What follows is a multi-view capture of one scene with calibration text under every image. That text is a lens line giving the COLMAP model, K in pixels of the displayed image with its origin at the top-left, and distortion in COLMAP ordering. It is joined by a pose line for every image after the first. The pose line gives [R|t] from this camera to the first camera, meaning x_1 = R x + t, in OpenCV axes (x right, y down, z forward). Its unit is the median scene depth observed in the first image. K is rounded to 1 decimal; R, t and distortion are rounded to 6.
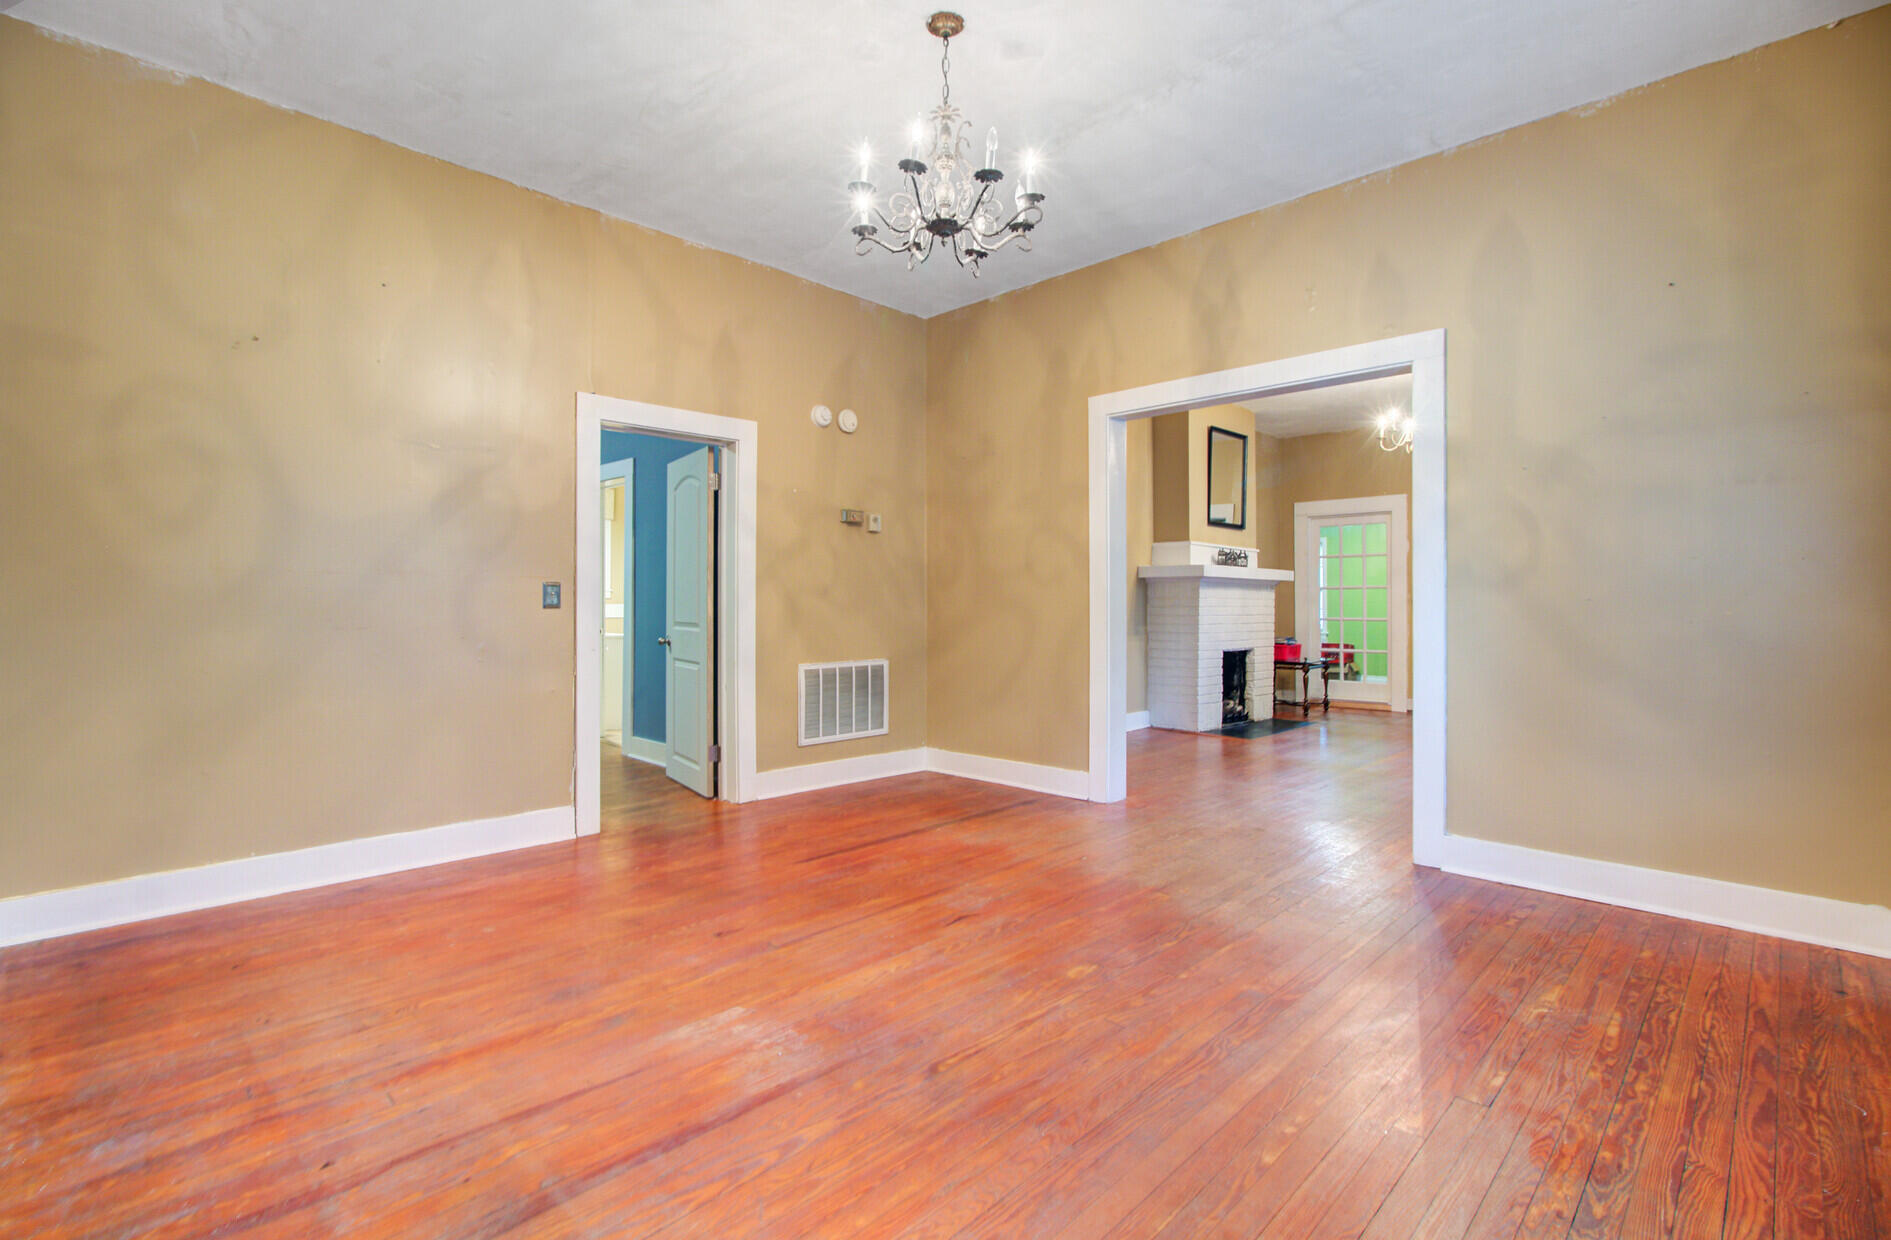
lens RADIAL K [[875.4, 0, 929.2], [0, 875.4, 605.1], [0, 0, 1]] dist [0.001683, -0.000044]
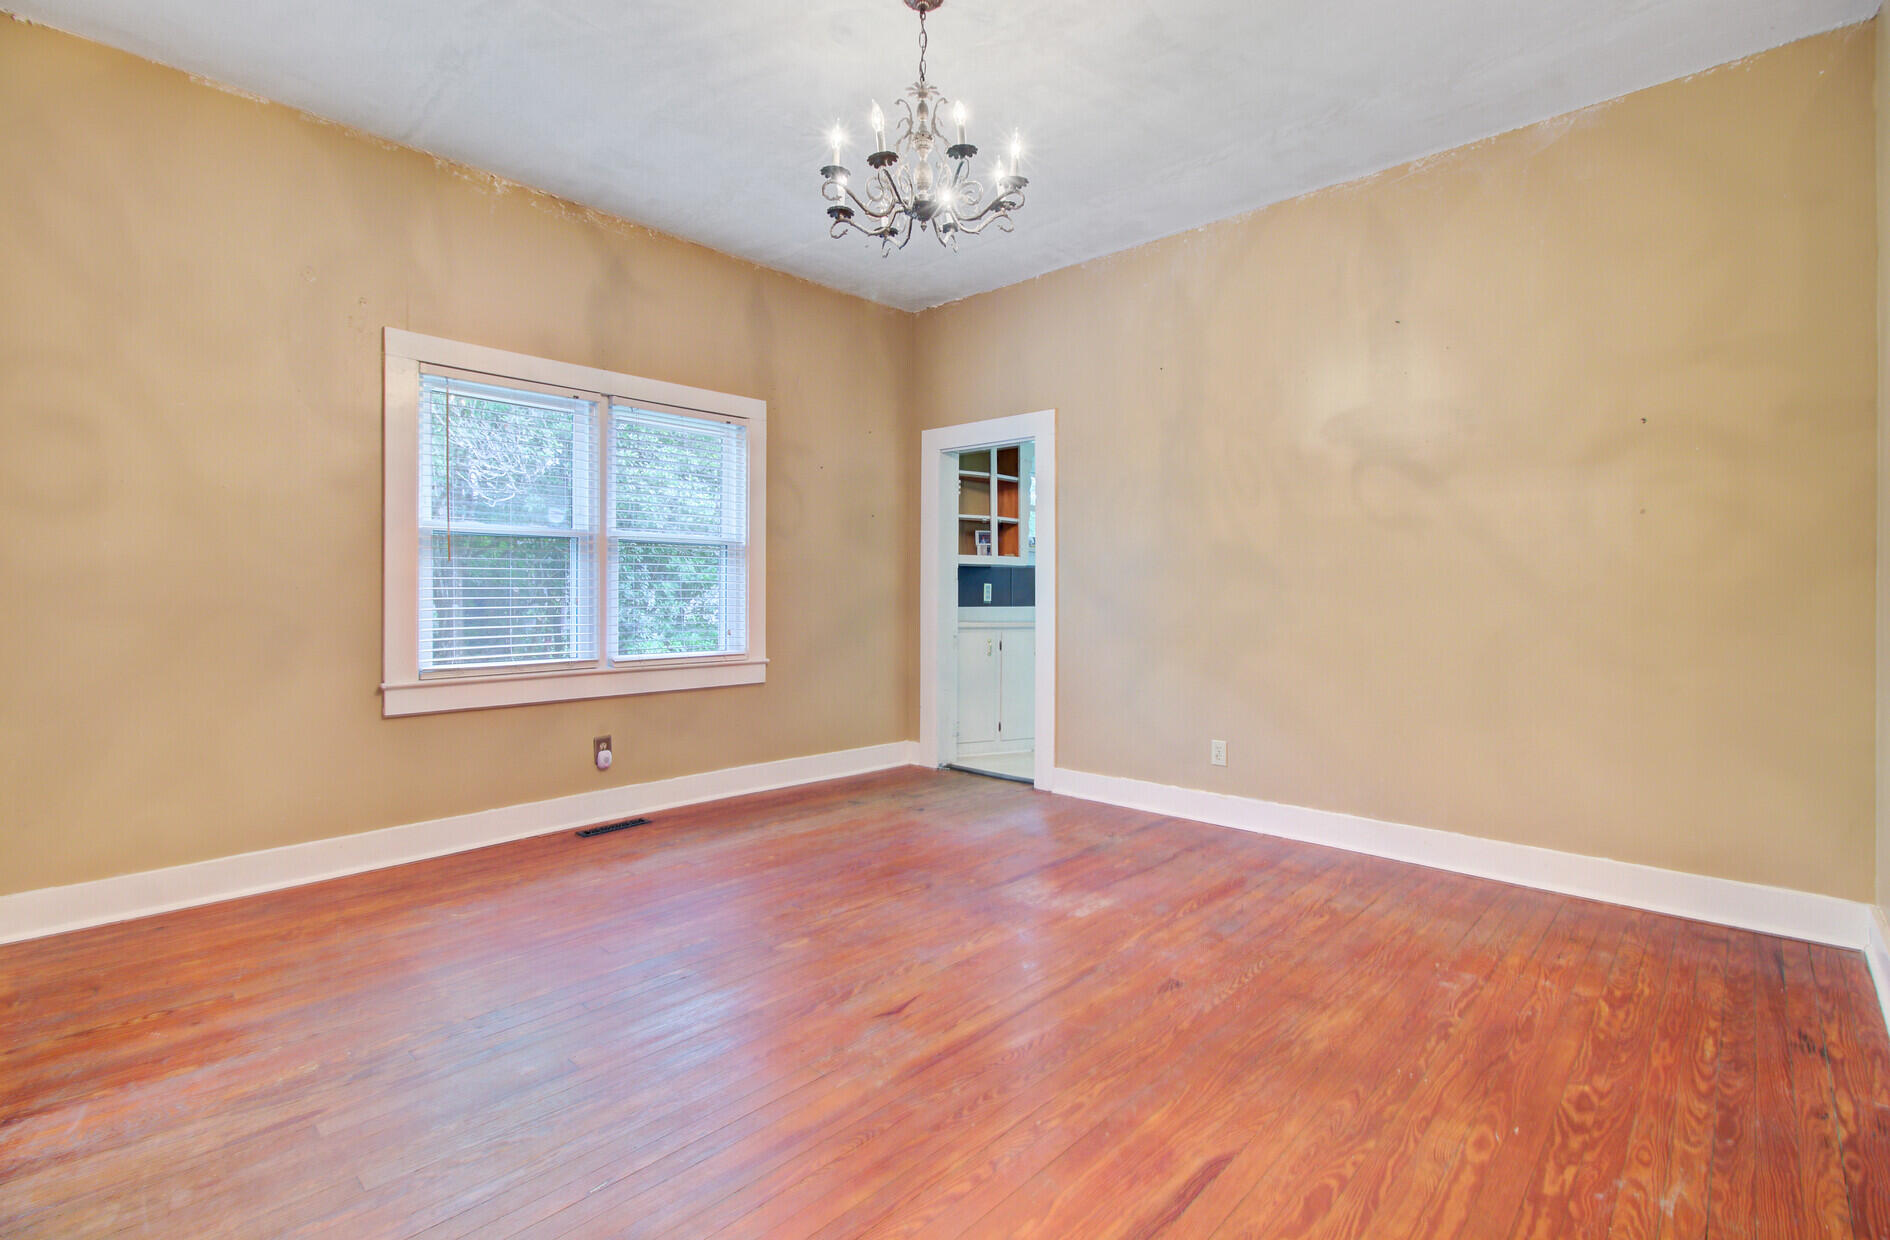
lens RADIAL K [[875.0, 0, 928.7], [0, 875.0, 605.1], [0, 0, 1]] dist [0.001683, -0.000044]
pose [[-0.999805, -0.004372, -0.019233, 0.030570], [-0.004718, 0.999827, 0.017982, -0.017874], [0.019151, 0.018070, -0.999653, 2.115070]]
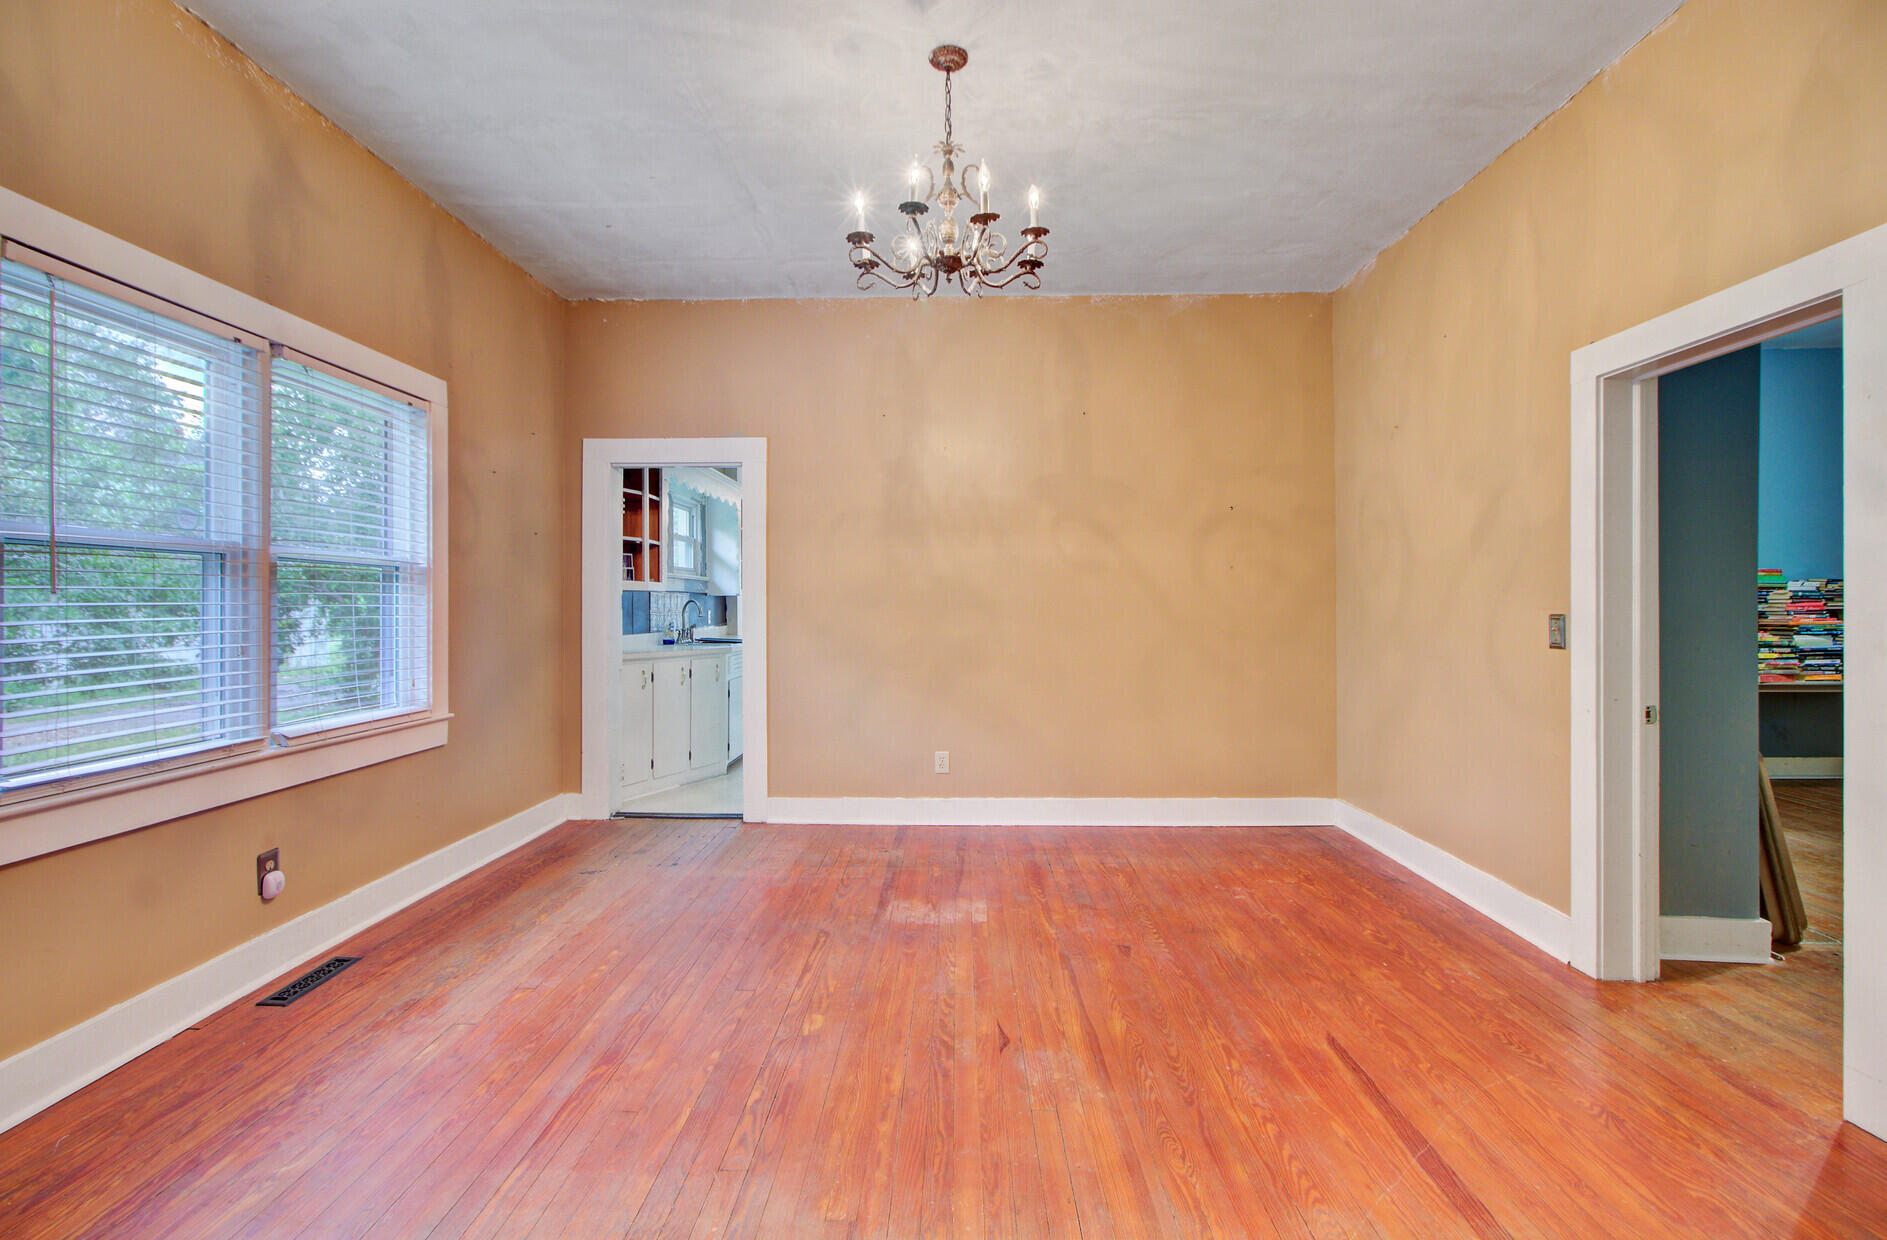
lens RADIAL K [[864.5, 0, 943.5], [0, 864.5, 620.0], [0, 0, 1]] dist [-0.001731, 0.000830]
pose [[-0.725136, 0.008544, -0.688553, 0.744758], [-0.002839, 0.999877, 0.015397, -0.049072], [0.688600, 0.013119, -0.725023, 1.834482]]
